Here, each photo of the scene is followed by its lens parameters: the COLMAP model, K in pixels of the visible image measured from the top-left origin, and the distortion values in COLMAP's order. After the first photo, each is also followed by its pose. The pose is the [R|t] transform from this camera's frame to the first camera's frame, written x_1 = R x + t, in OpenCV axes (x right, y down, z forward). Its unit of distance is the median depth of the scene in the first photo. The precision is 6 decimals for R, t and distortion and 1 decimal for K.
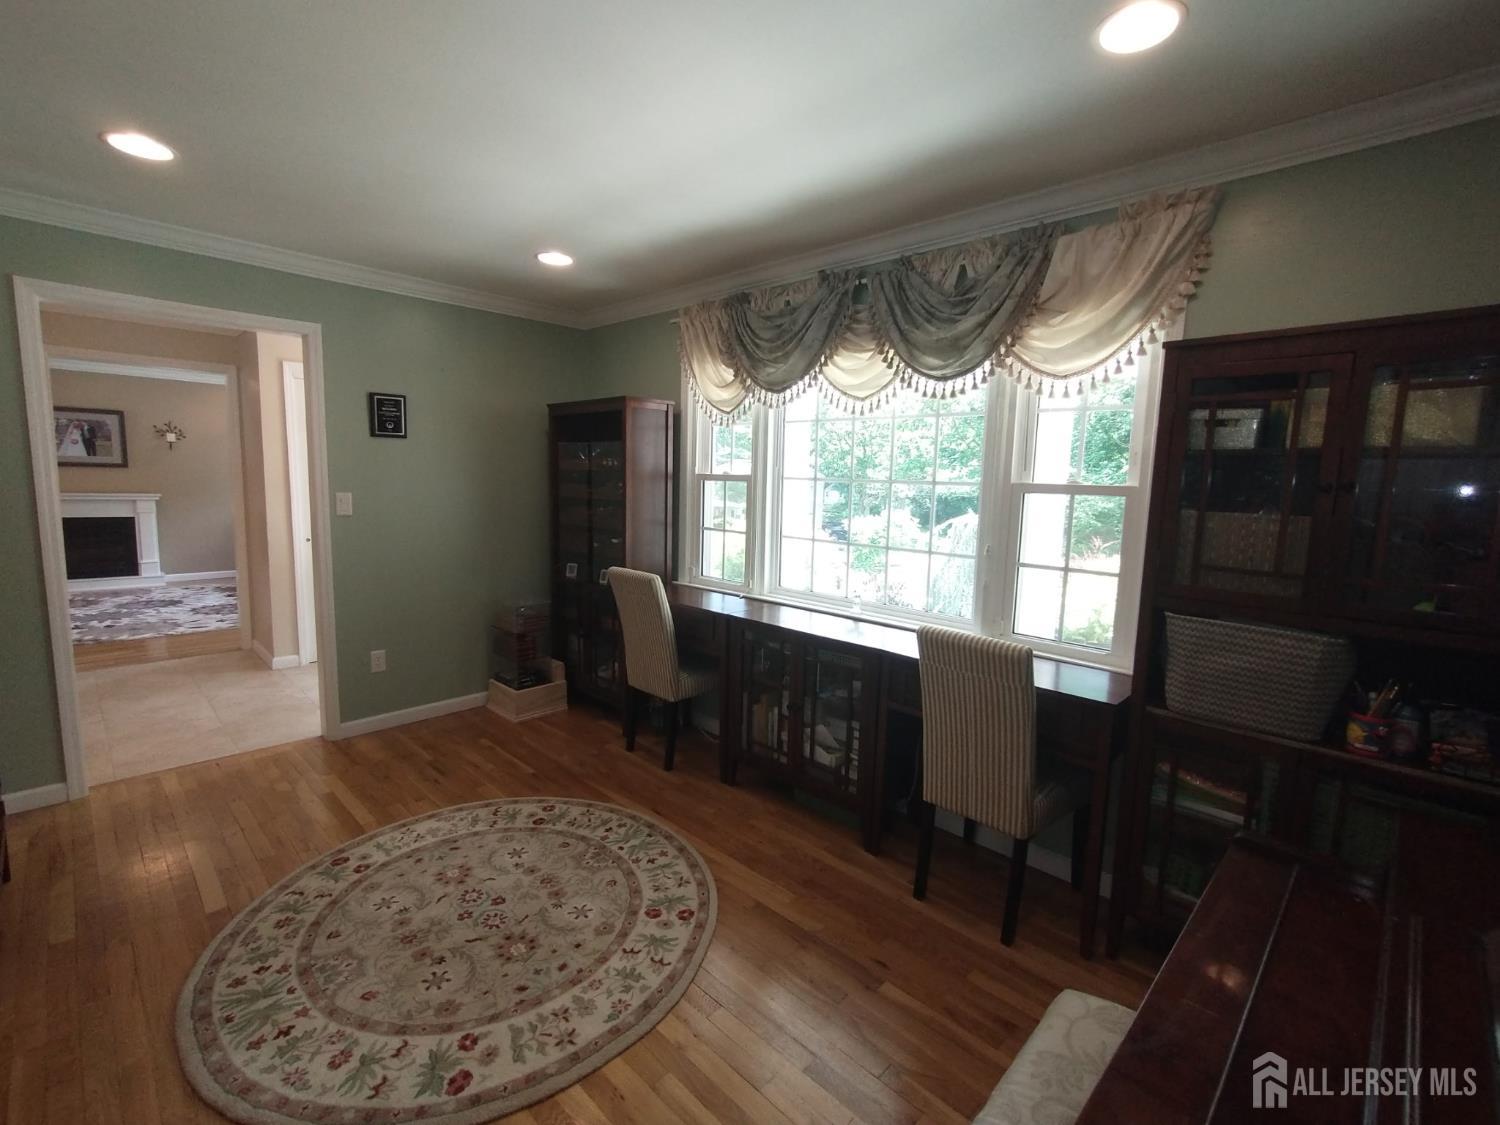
lens RADIAL K [[676.9, 0, 750.0], [0, 676.9, 558.6], [0, 0, 1]] dist [-0.003387, 0.001443]
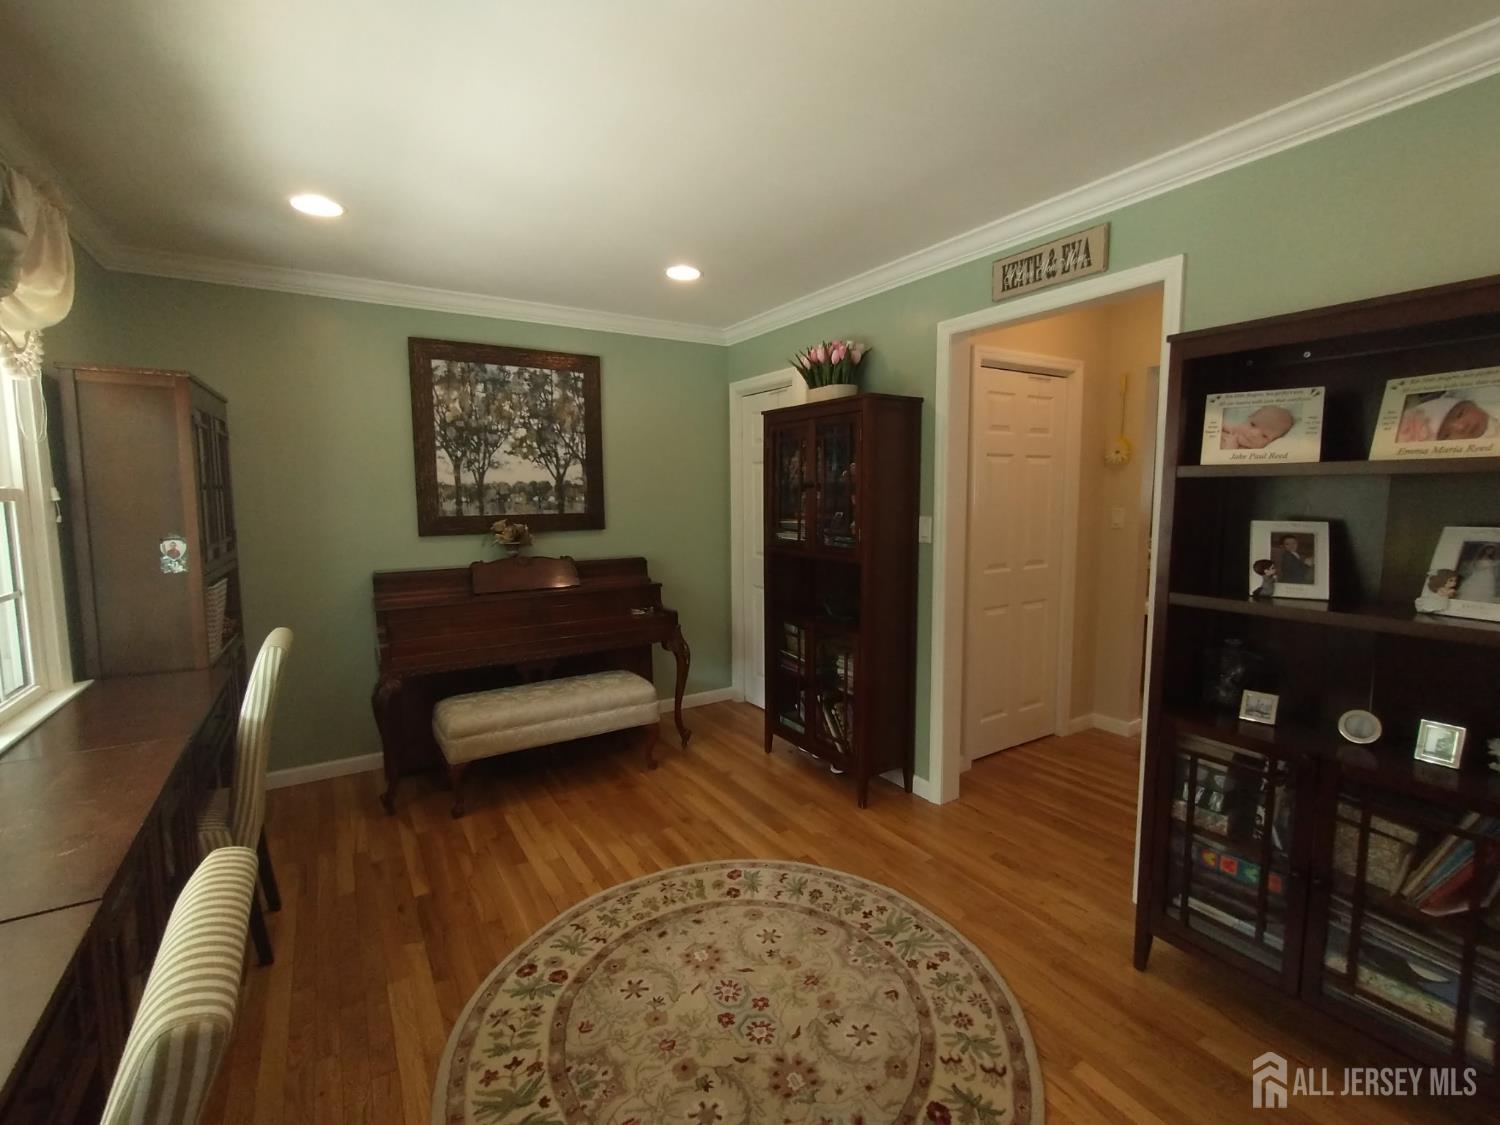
lens RADIAL K [[676.9, 0, 755.1], [0, 676.9, 558.5], [0, 0, 1]] dist [-0.003387, 0.001443]
pose [[-0.972900, -0.044951, 0.226815, -0.636931], [0.005951, 0.975729, 0.218901, -0.234147], [-0.231149, 0.214318, -0.949019, 1.851477]]
